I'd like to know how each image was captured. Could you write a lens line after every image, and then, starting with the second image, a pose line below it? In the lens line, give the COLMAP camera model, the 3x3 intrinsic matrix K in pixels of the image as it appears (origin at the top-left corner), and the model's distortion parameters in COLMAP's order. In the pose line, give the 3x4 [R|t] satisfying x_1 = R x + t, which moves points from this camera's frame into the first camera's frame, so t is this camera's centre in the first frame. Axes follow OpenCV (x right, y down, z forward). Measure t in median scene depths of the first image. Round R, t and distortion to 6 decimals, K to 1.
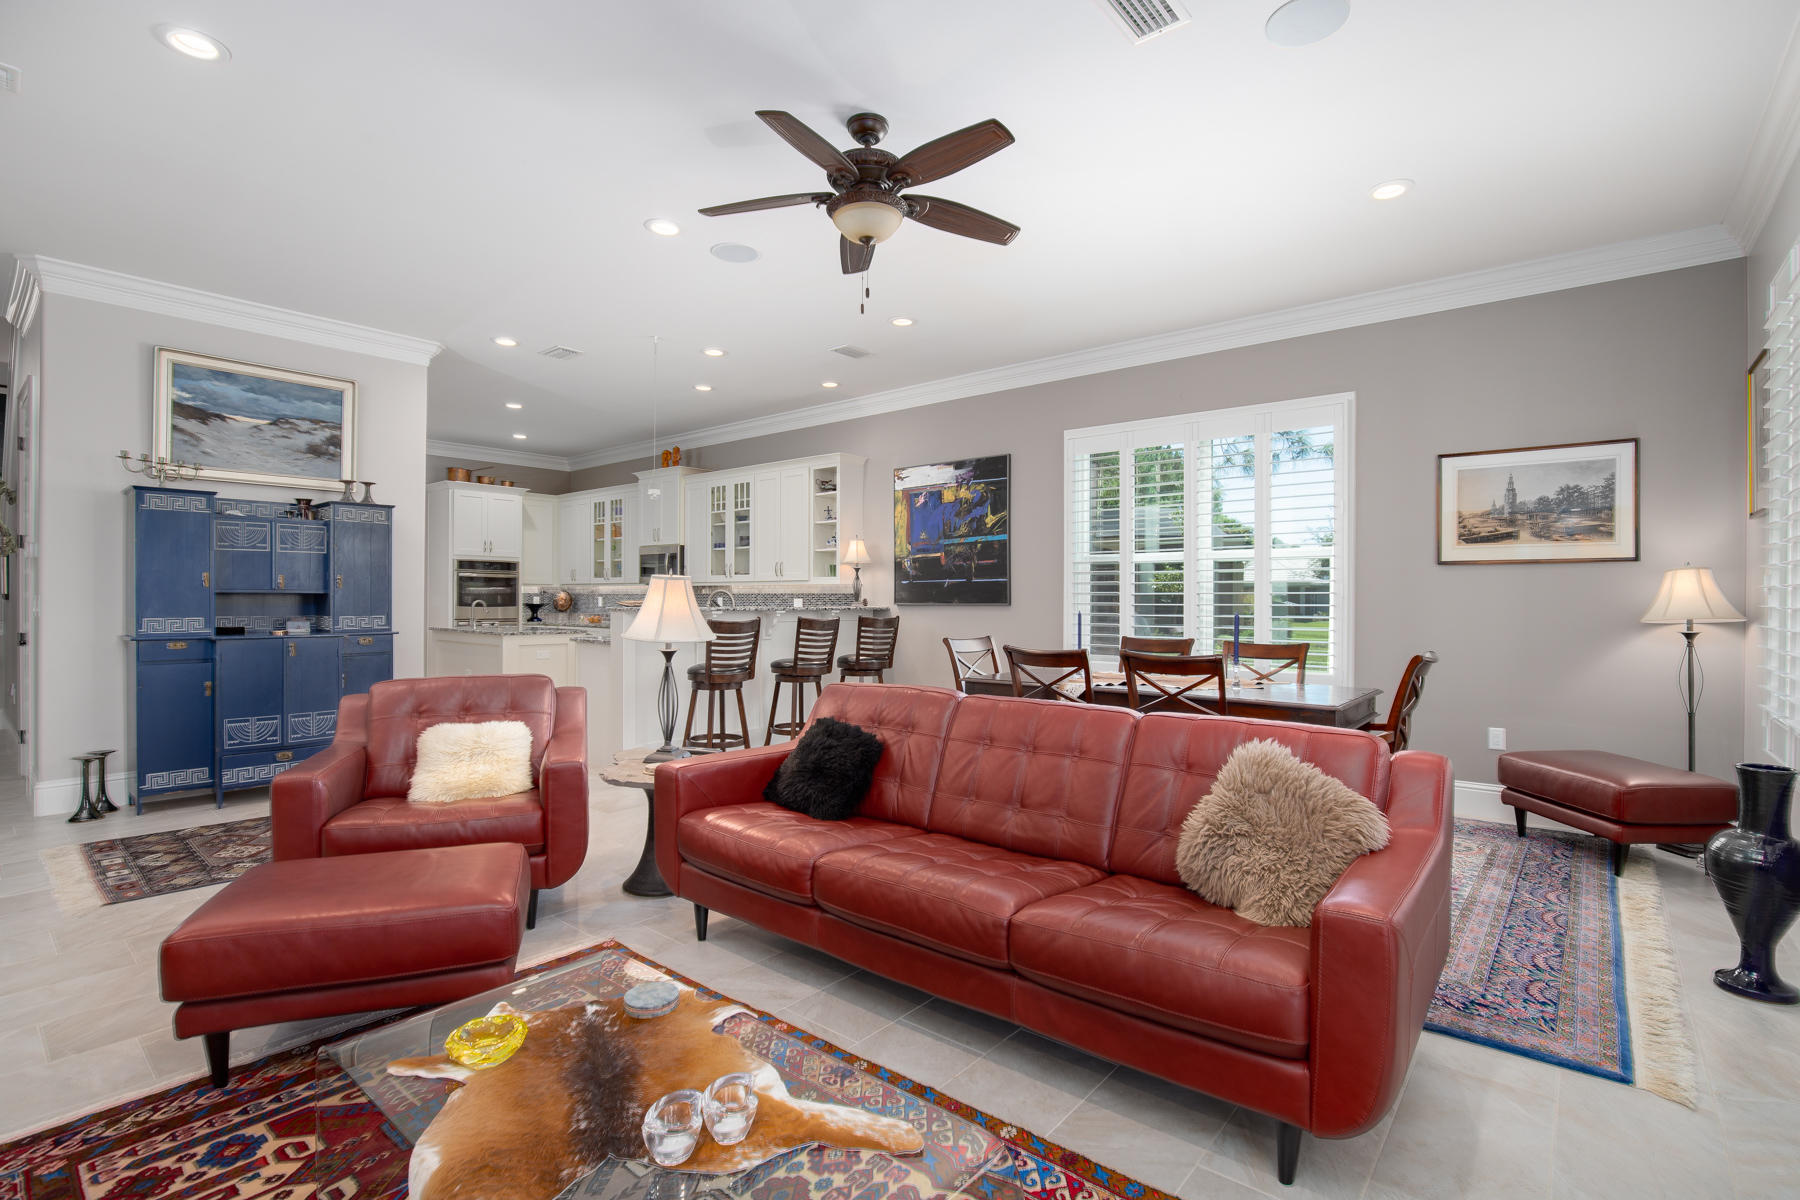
lens RADIAL K [[827.9, 0, 903.2], [0, 827.9, 591.0], [0, 0, 1]] dist [-0.018825, 0.002225]
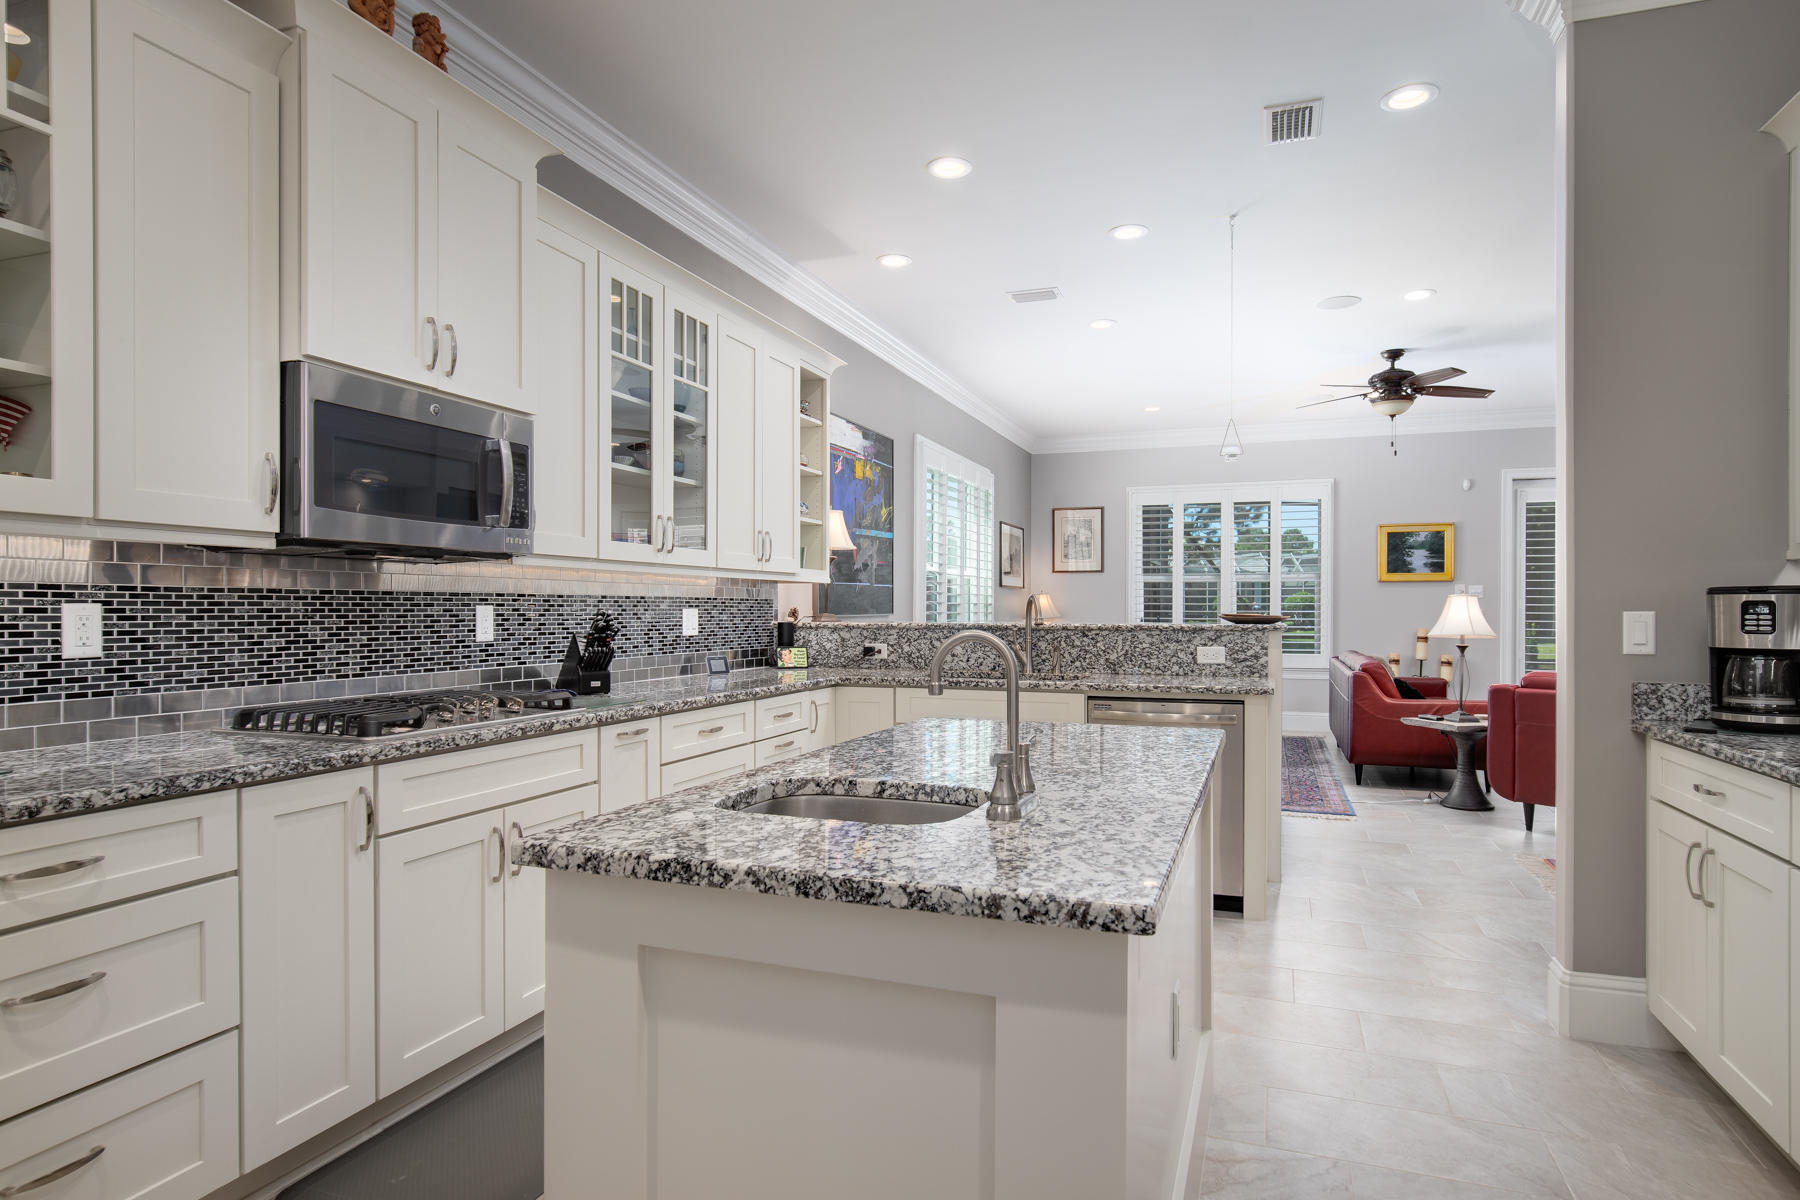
lens RADIAL K [[1017.7, 0, 906.3], [0, 1017.7, 628.9], [0, 0, 1]] dist [-0.004096, -0.000308]
pose [[-0.350048, -0.019740, 0.936524, -0.799627], [-0.005814, 0.999804, 0.018901, 0.009958], [-0.936714, 0.001171, -0.350095, 1.245791]]
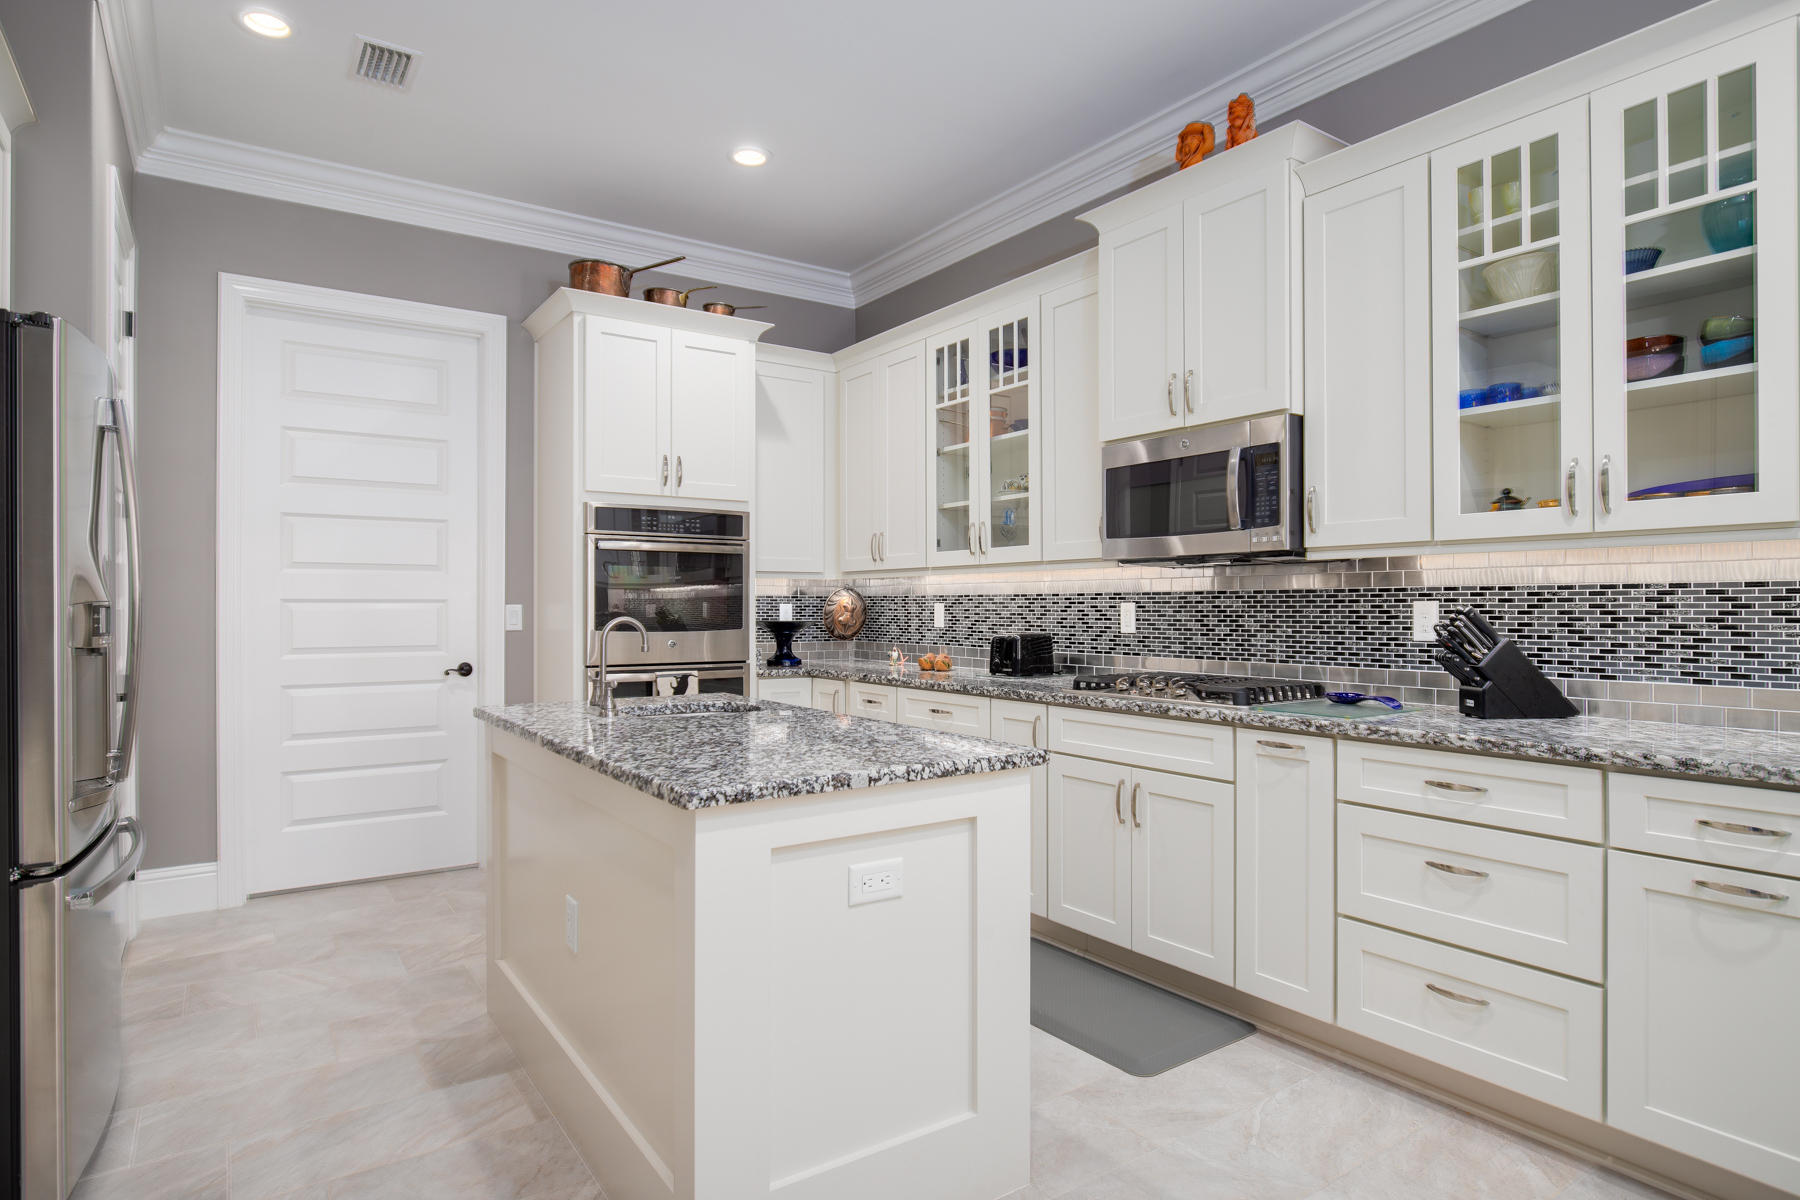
lens RADIAL K [[1017.7, 0, 914.2], [0, 1017.7, 600.9], [0, 0, 1]] dist [-0.004096, -0.000308]
pose [[0.966014, -0.003027, -0.258473, -0.378344], [0.002591, 0.999995, -0.002029, 0.009342], [0.258477, 0.001290, 0.966016, 0.789848]]
